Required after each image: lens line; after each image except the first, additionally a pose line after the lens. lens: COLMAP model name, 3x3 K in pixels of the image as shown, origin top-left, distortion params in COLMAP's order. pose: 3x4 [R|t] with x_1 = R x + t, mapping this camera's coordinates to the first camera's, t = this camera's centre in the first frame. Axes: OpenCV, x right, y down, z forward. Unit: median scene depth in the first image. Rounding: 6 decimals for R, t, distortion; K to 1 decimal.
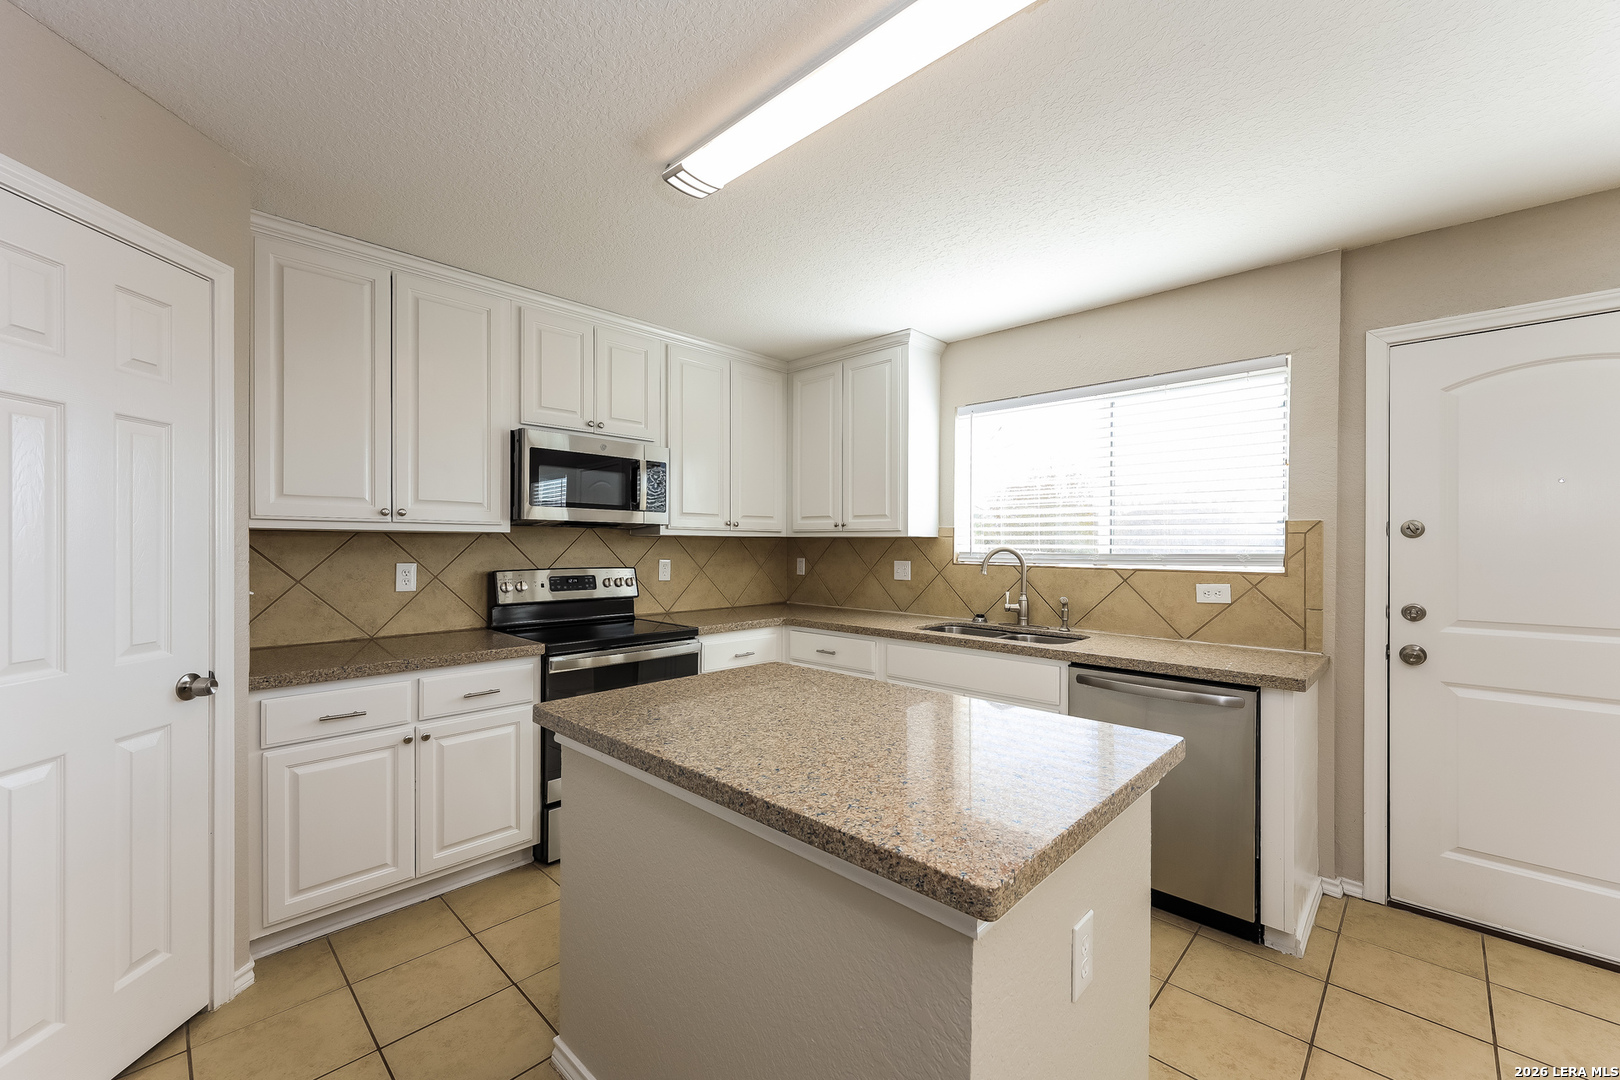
lens RADIAL K [[655.7, 0, 809.8], [0, 655.7, 545.9], [0, 0, 1]] dist [0.002701, 0.000027]
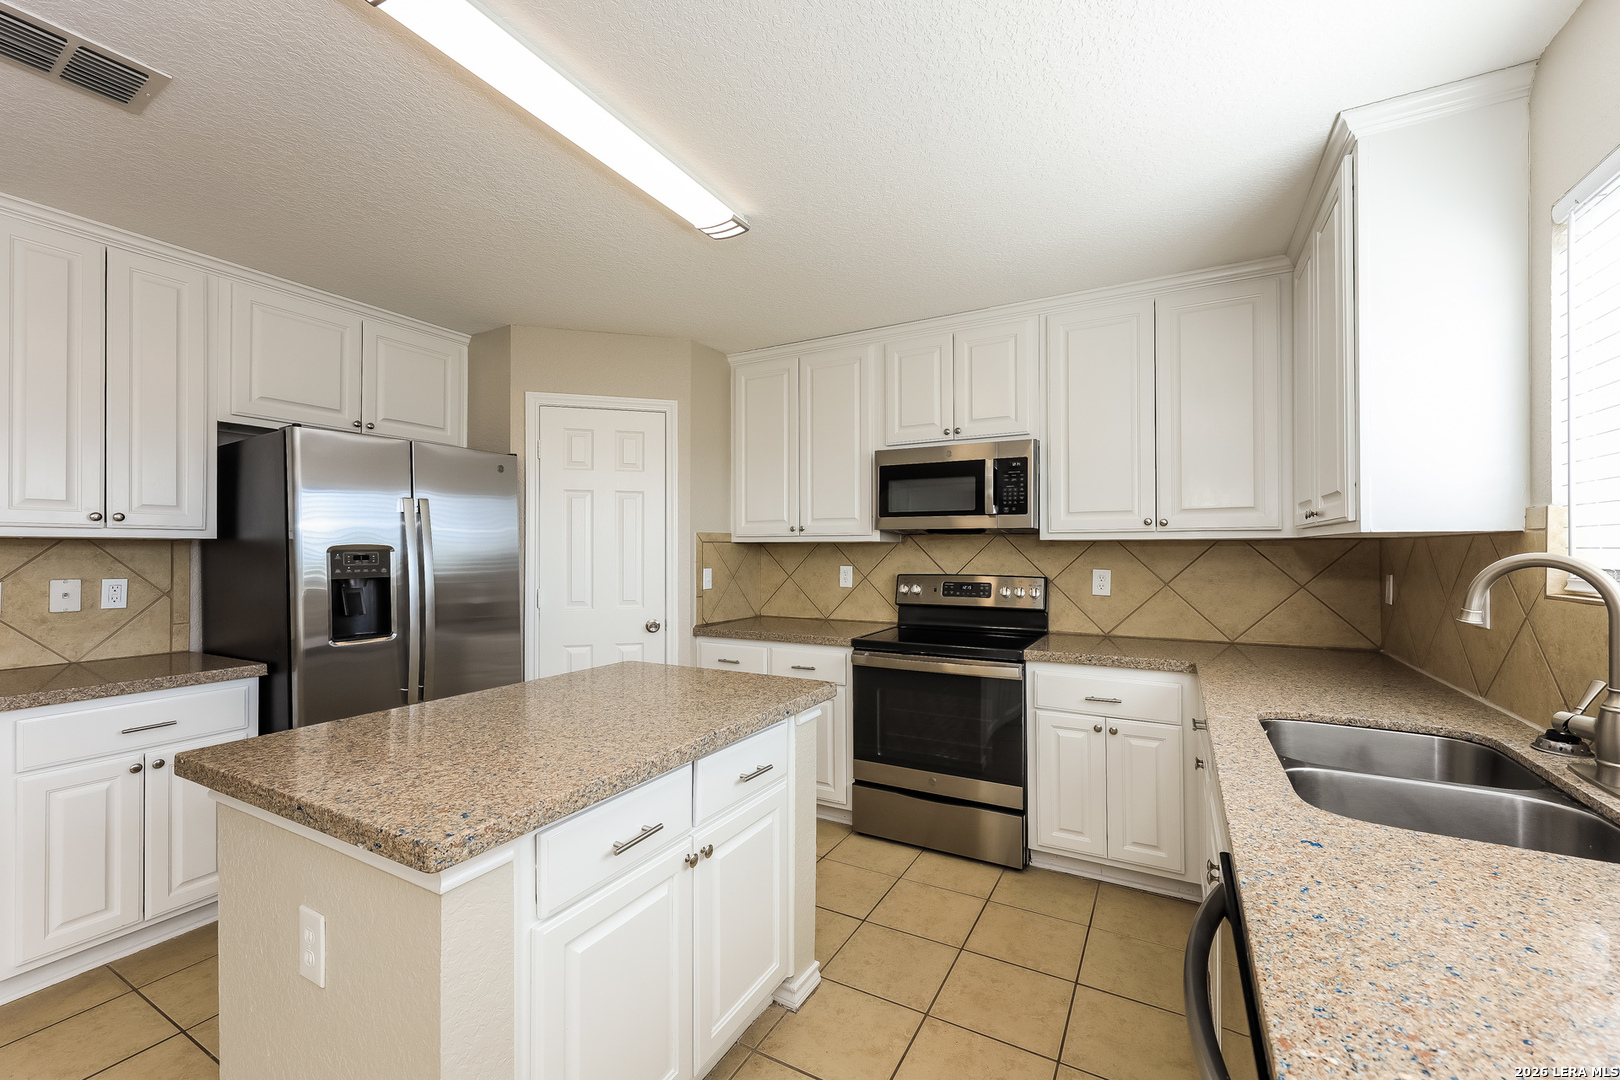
lens RADIAL K [[655.7, 0, 781.7], [0, 655.7, 552.9], [0, 0, 1]] dist [0.002701, 0.000027]
pose [[0.250525, -0.001437, -0.968109, 0.610613], [0.000047, 0.999999, -0.001473, 0.001546], [0.968110, 0.000324, 0.250525, 0.526596]]
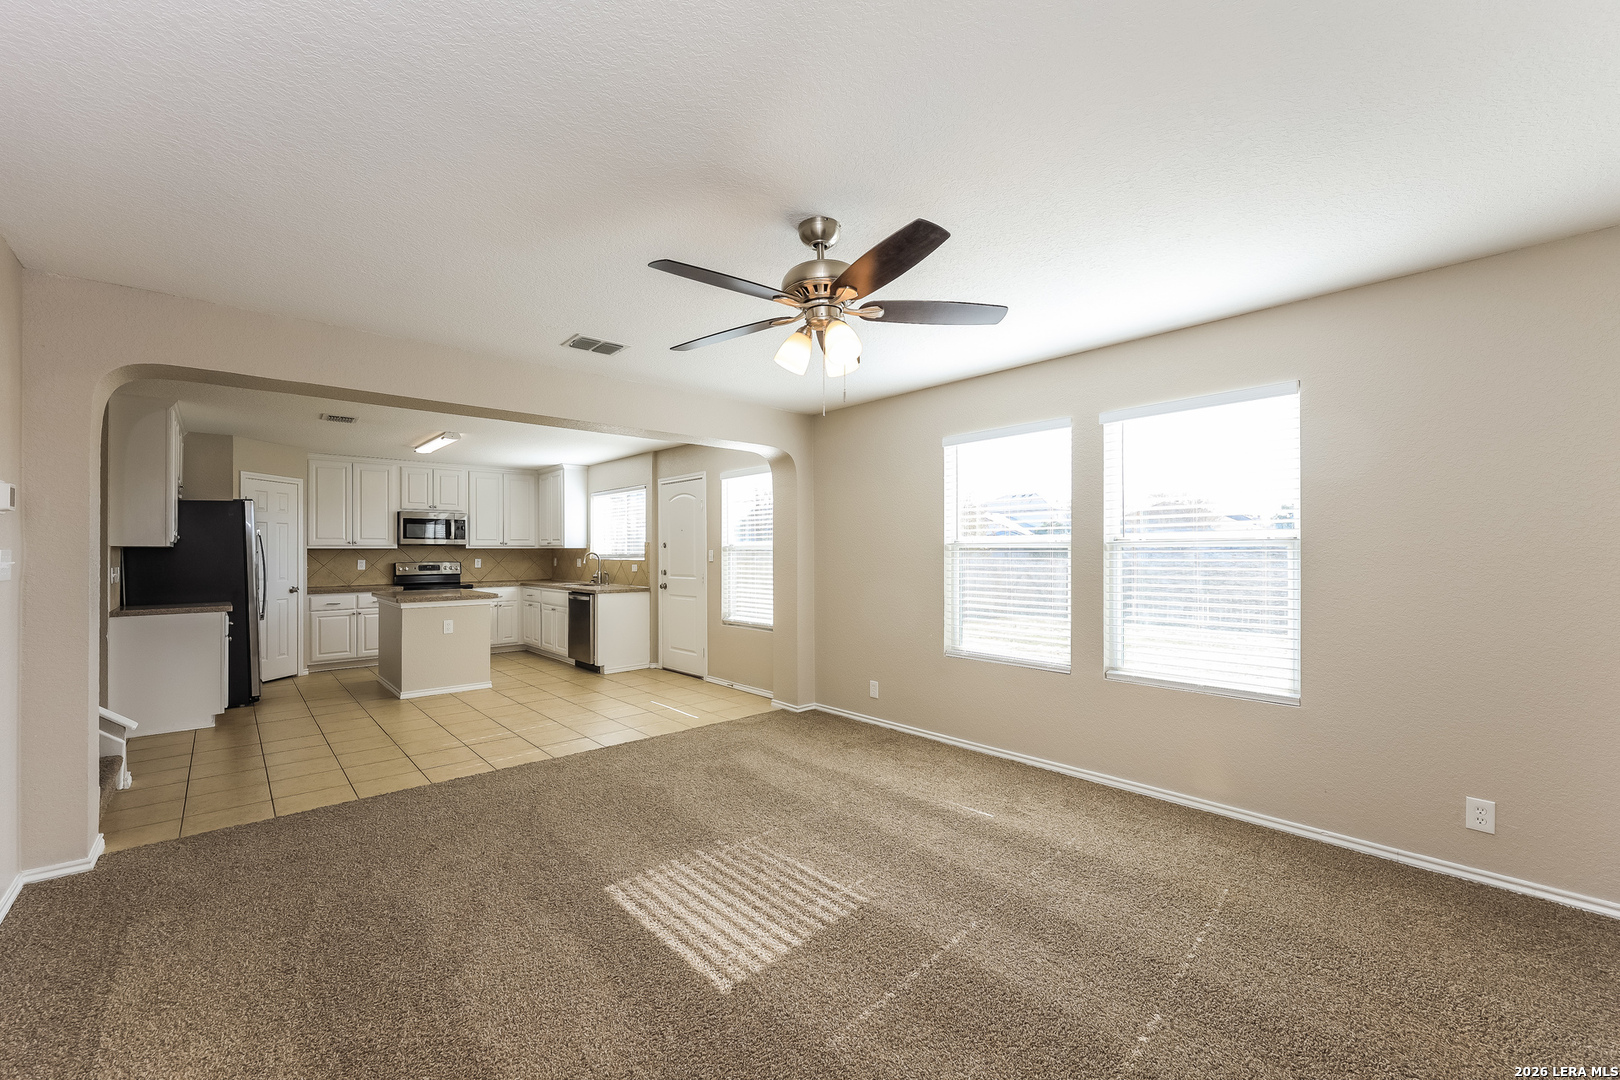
lens RADIAL K [[655.7, 0, 803.4], [0, 655.7, 543.7], [0, 0, 1]] dist [0.002701, 0.000027]
pose [[0.997637, -0.009842, -0.068002, 1.411564], [0.009005, 0.999880, -0.012600, 0.009201], [0.068118, 0.011958, 0.997606, -1.613348]]
